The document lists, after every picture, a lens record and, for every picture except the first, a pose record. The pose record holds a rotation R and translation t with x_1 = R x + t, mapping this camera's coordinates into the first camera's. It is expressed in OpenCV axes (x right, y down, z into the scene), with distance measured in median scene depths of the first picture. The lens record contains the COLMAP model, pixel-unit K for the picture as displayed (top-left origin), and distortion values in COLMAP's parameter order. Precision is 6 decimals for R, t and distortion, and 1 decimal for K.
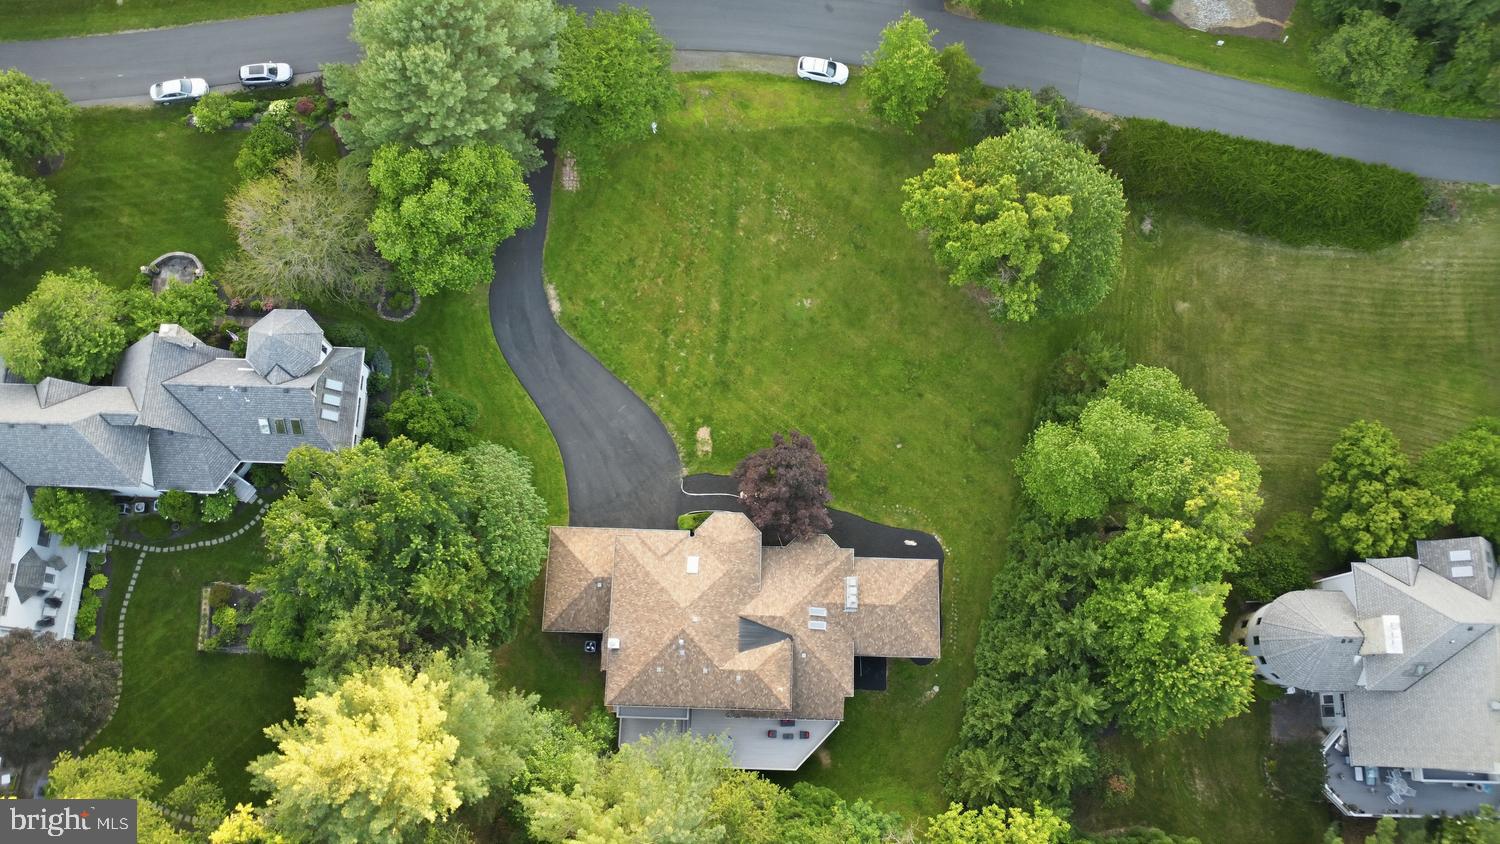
lens RADIAL K [[1078.0, 0, 751.0], [0, 1078.0, 422.3], [0, 0, 1]] dist [-0.030326, -0.009924]
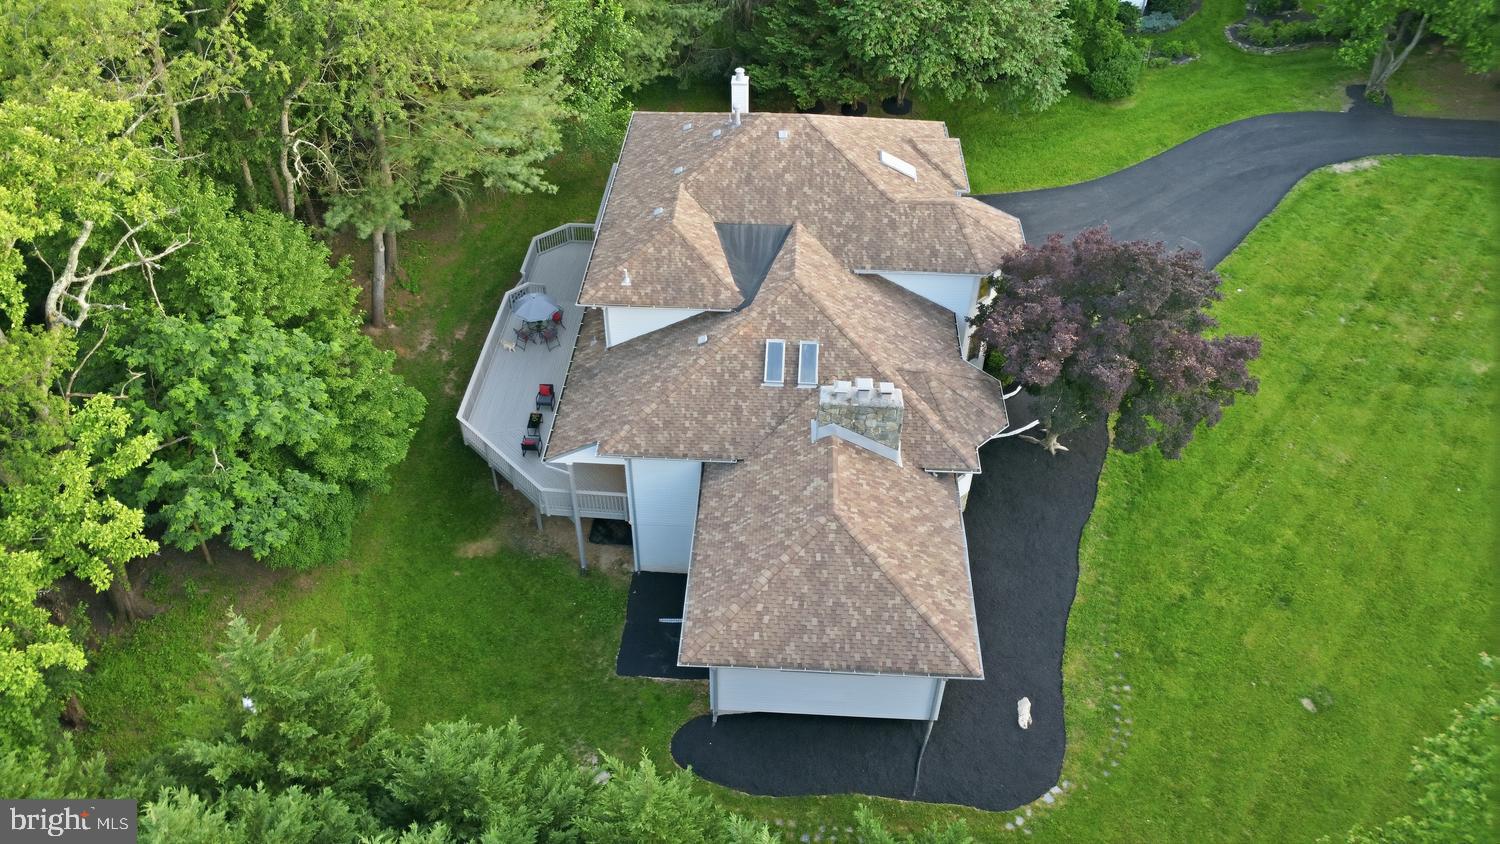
lens RADIAL K [[1078.0, 0, 749.2], [0, 1078.0, 421.4], [0, 0, 1]] dist [-0.030326, -0.009924]
pose [[-0.021225, 0.662552, -0.748715, 0.337907], [-0.966035, 0.179317, 0.186067, 0.114910], [0.257536, 0.727235, 0.636242, 0.685286]]
